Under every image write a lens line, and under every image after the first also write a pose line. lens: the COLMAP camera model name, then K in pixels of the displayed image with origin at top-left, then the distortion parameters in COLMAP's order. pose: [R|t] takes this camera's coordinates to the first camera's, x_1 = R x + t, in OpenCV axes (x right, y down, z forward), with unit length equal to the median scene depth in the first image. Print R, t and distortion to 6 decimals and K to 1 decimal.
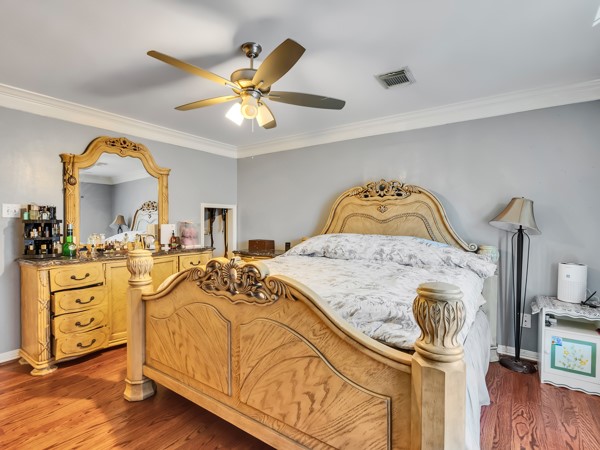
lens RADIAL K [[306.7, 0, 296.3], [0, 306.7, 224.2], [0, 0, 1]] dist [-0.003302, 0.000410]
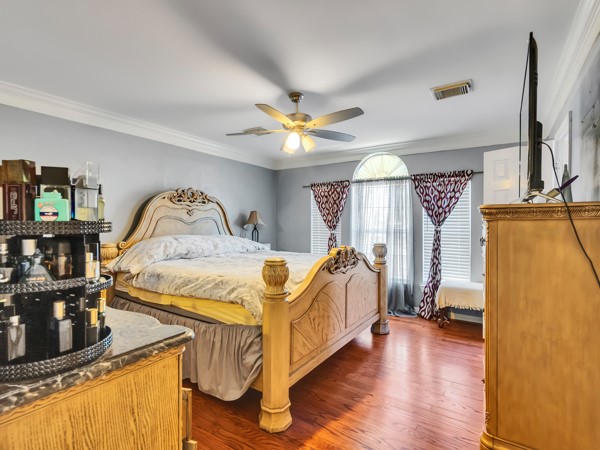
lens RADIAL K [[306.7, 0, 296.3], [0, 306.7, 224.2], [0, 0, 1]] dist [-0.003302, 0.000410]
pose [[-0.008304, -0.007521, 0.999937, -0.899087], [0.009914, 0.999922, 0.007603, -0.011642], [-0.999916, 0.009977, -0.008228, 0.612424]]
